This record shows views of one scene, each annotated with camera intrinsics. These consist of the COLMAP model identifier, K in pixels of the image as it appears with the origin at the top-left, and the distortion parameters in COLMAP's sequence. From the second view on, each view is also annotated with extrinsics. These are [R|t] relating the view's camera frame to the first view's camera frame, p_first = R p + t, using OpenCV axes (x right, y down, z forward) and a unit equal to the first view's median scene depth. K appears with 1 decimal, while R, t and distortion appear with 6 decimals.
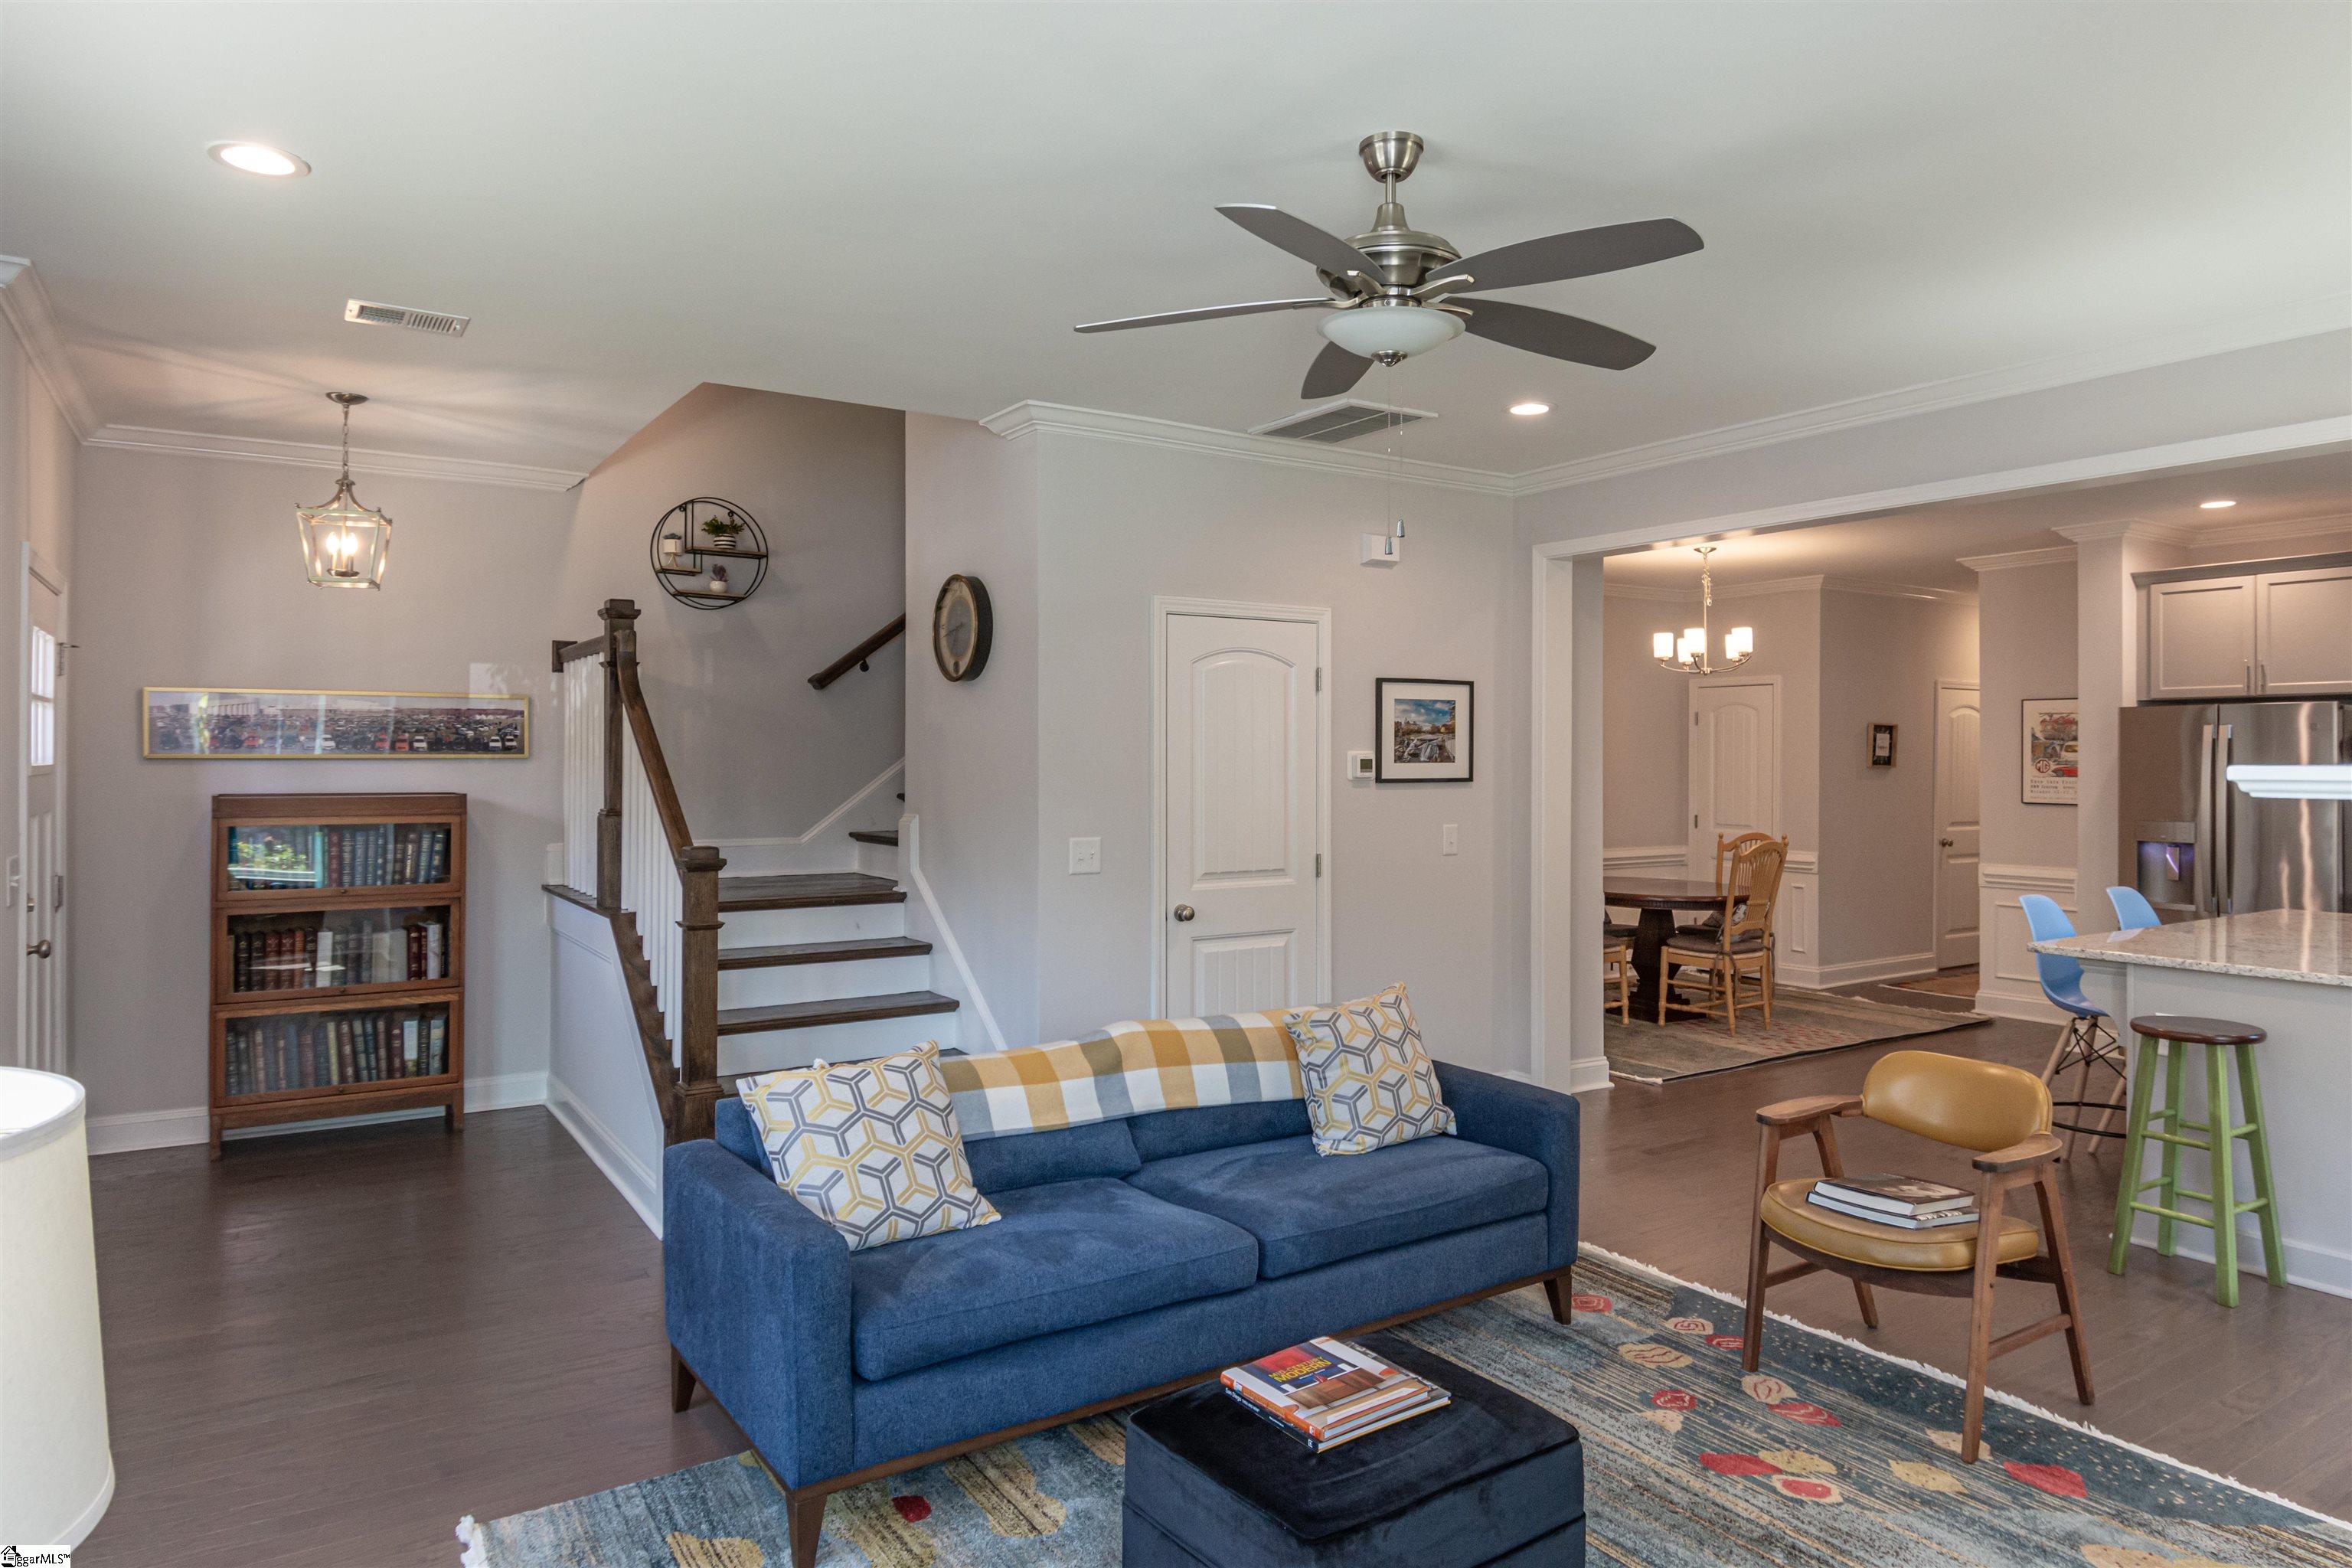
lens RADIAL K [[1447.8, 0, 1222.8], [0, 1447.8, 745.6], [0, 0, 1]] dist [-0.000380, -0.002758]
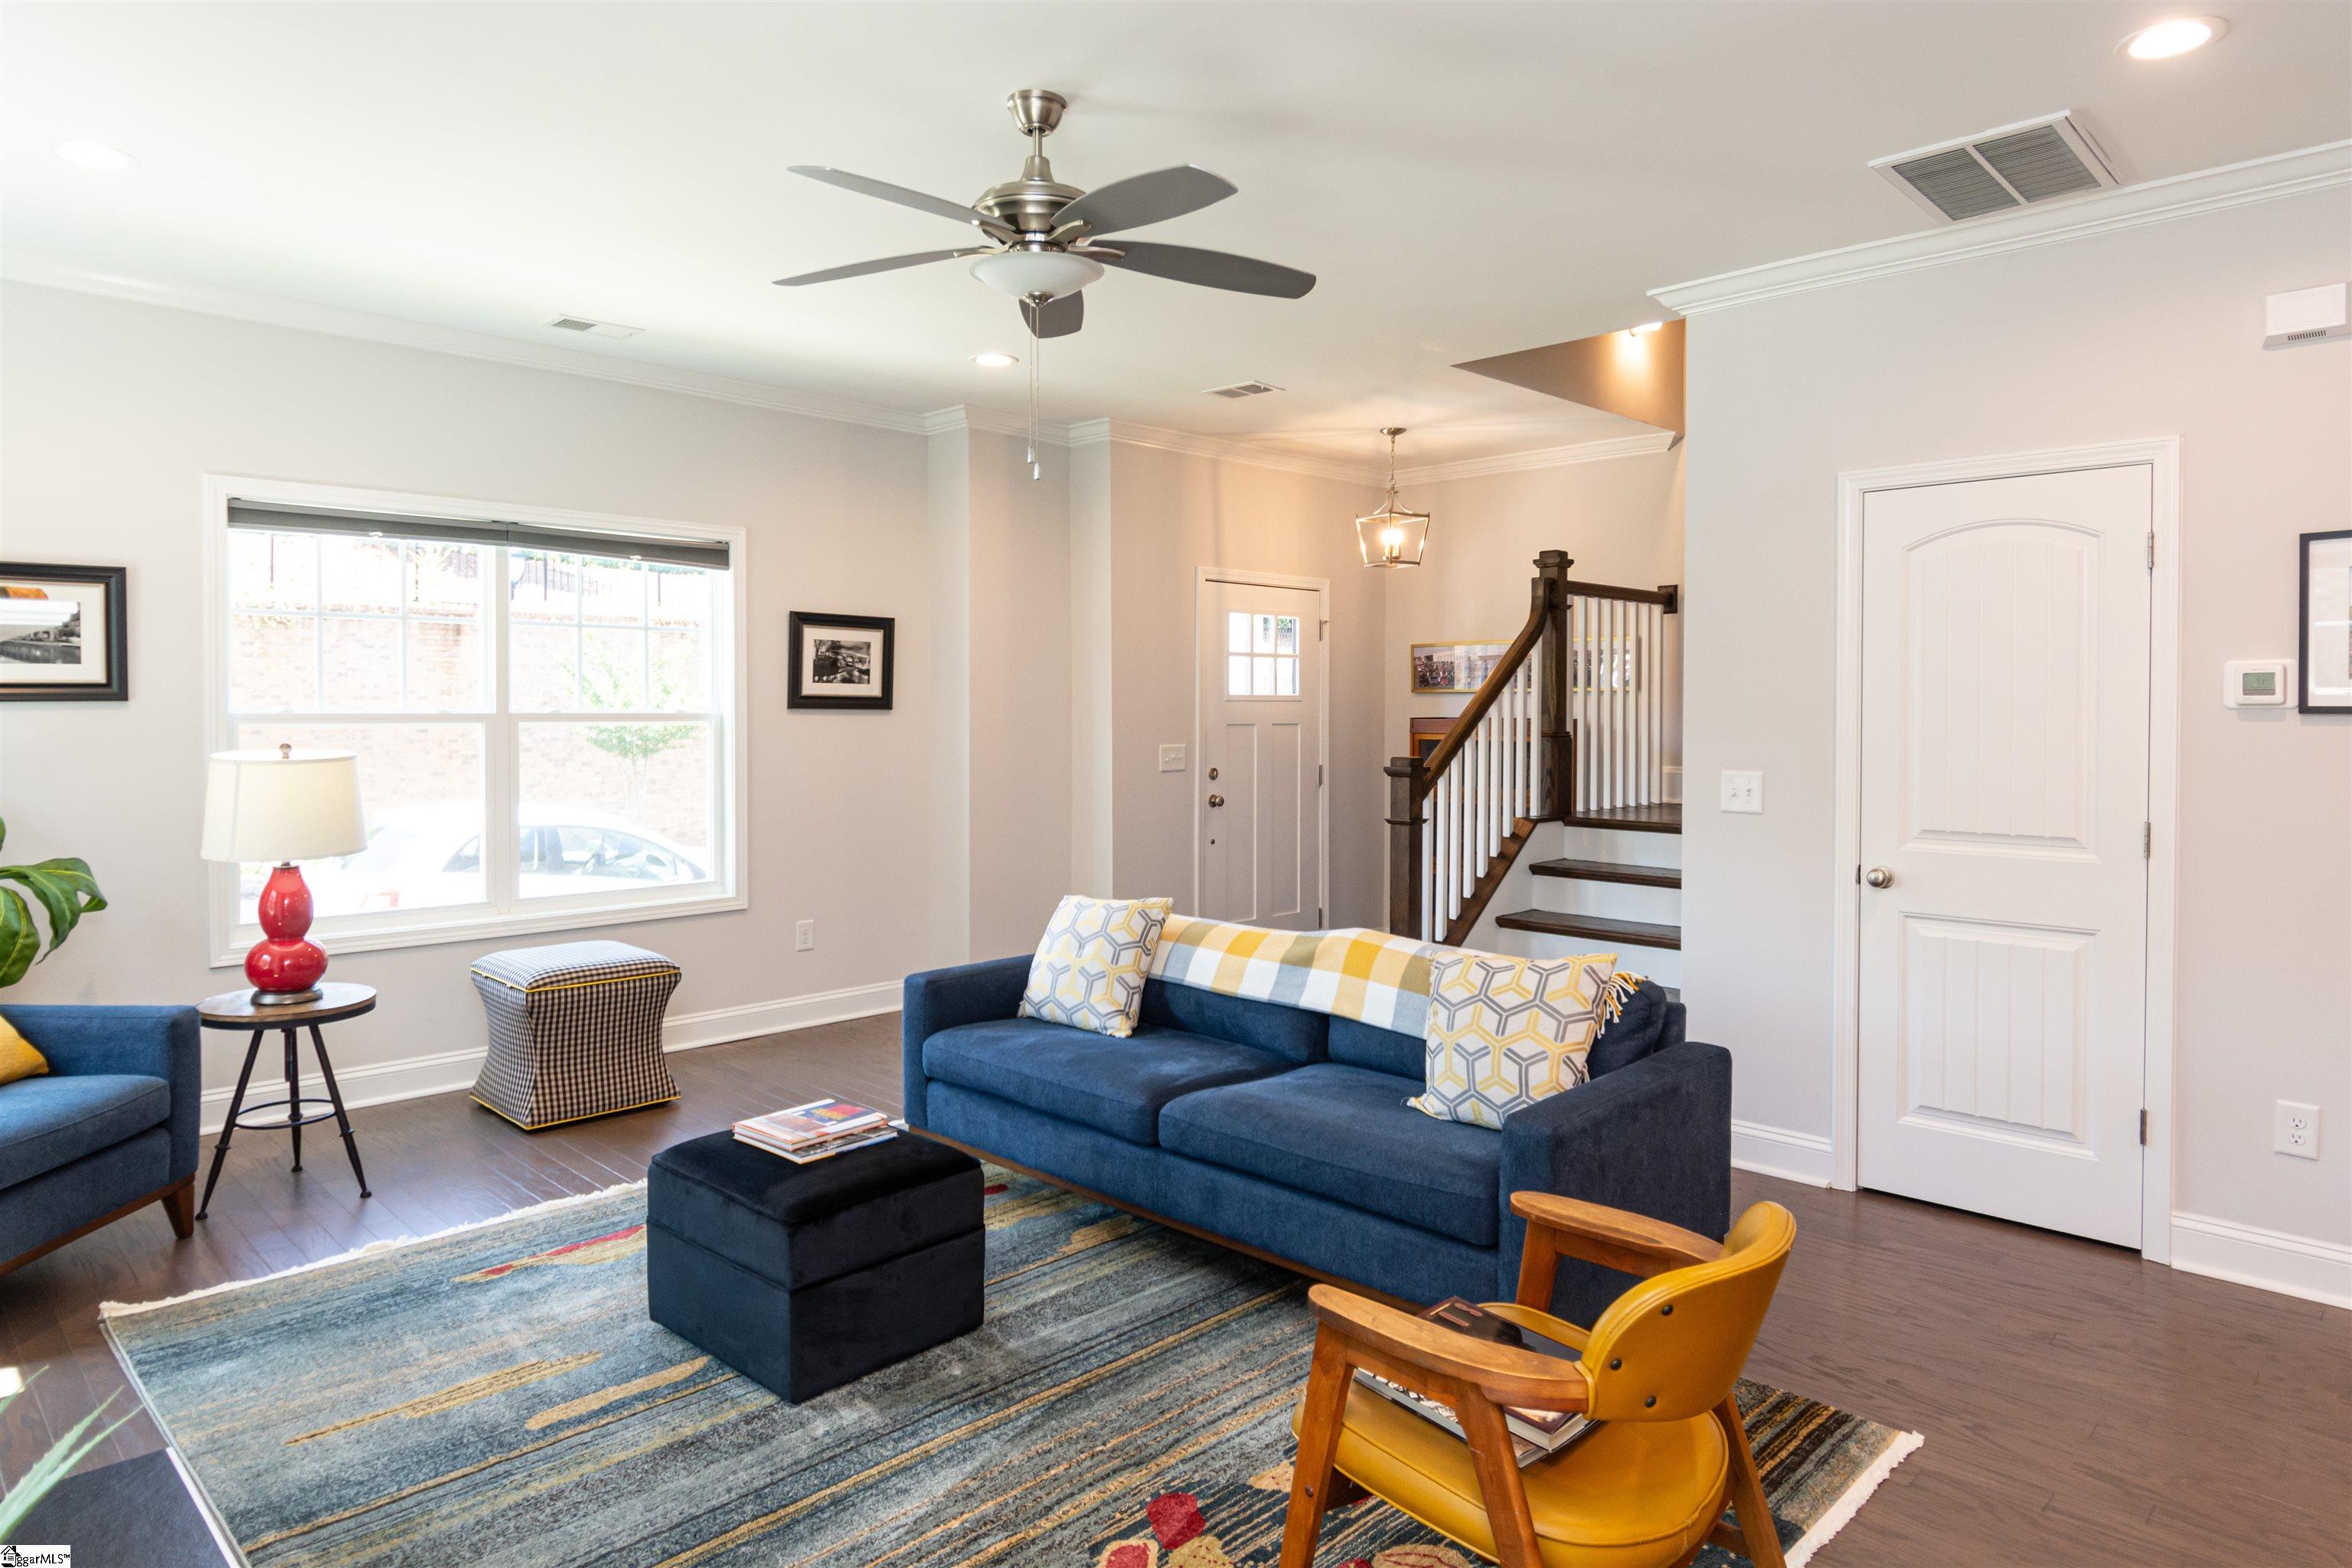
lens RADIAL K [[1410.5, 0, 1169.0], [0, 1410.5, 732.2], [0, 0, 1]] dist [-0.004217, -0.003389]
pose [[0.191185, 0.016607, -0.981414, 0.588724], [0.007271, 0.999805, 0.018335, 0.020209], [0.981527, -0.010641, 0.191027, 0.444571]]
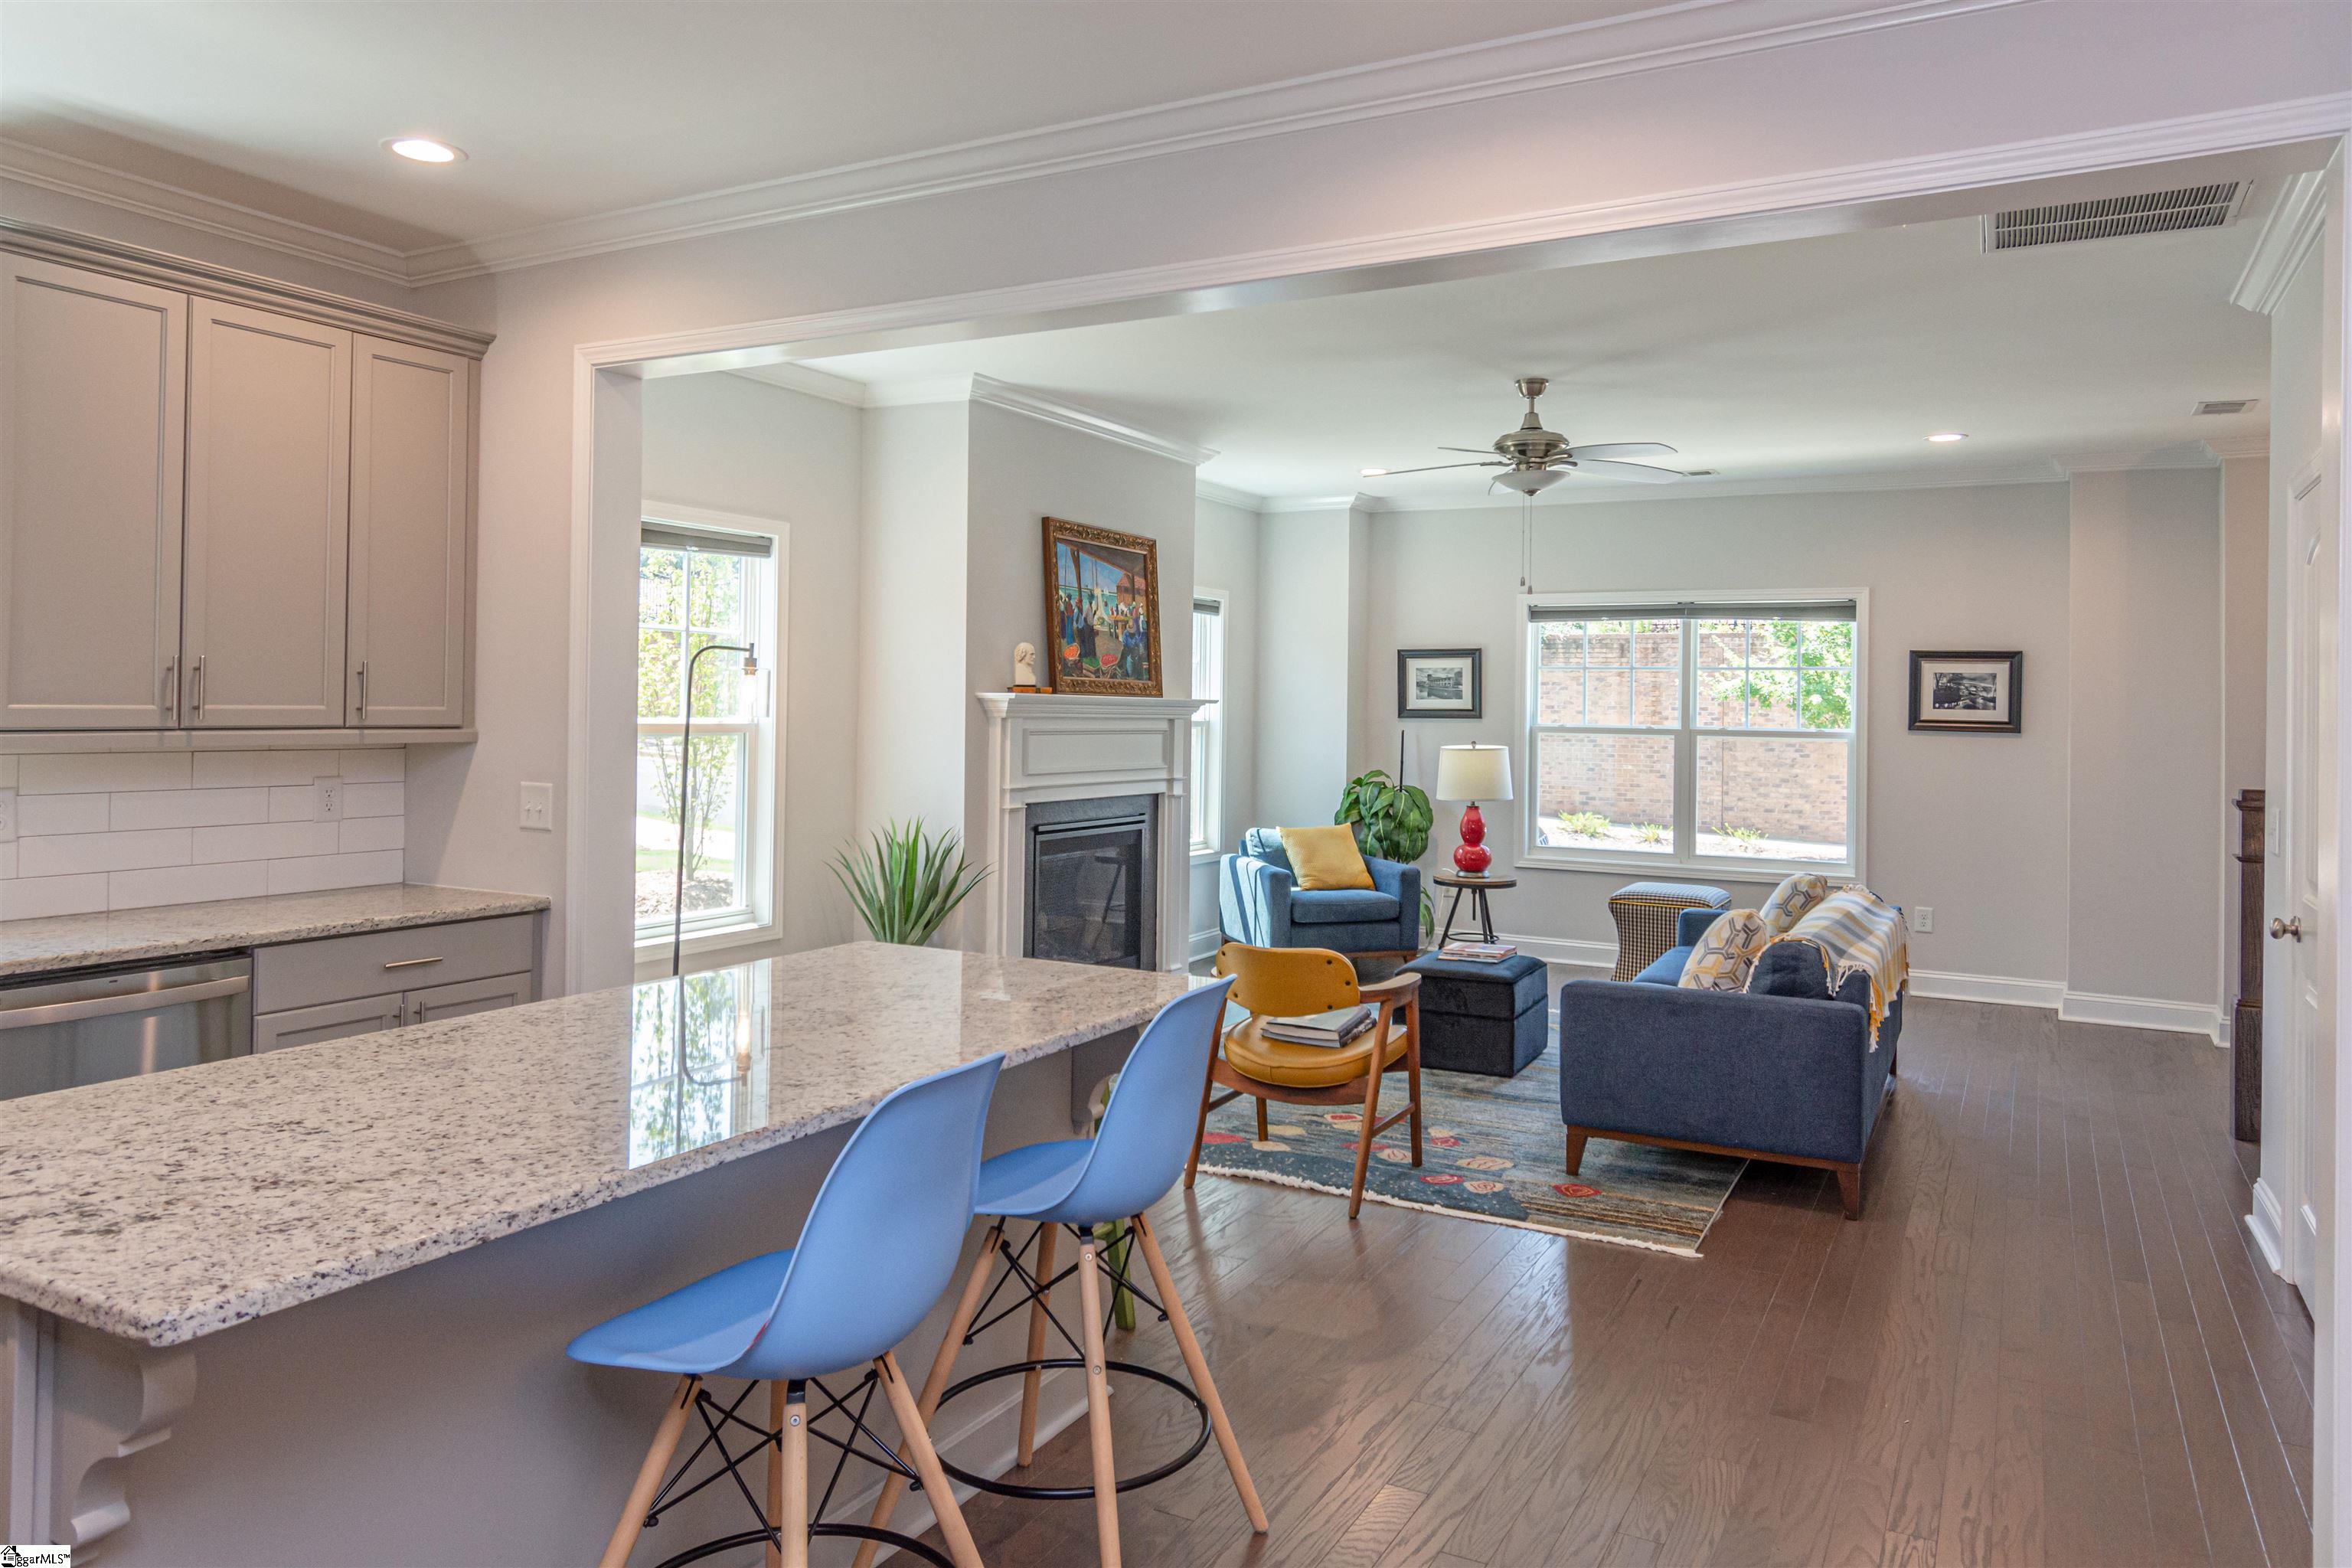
lens RADIAL K [[1556.7, 0, 1205.8], [0, 1556.7, 686.0], [0, 0, 1]] dist [0.001094, -0.000065]
pose [[-0.887422, -0.022945, -0.460386, 0.718376], [-0.012917, 0.999606, -0.024922, 0.023226], [0.460776, -0.016169, -0.887369, 1.315942]]
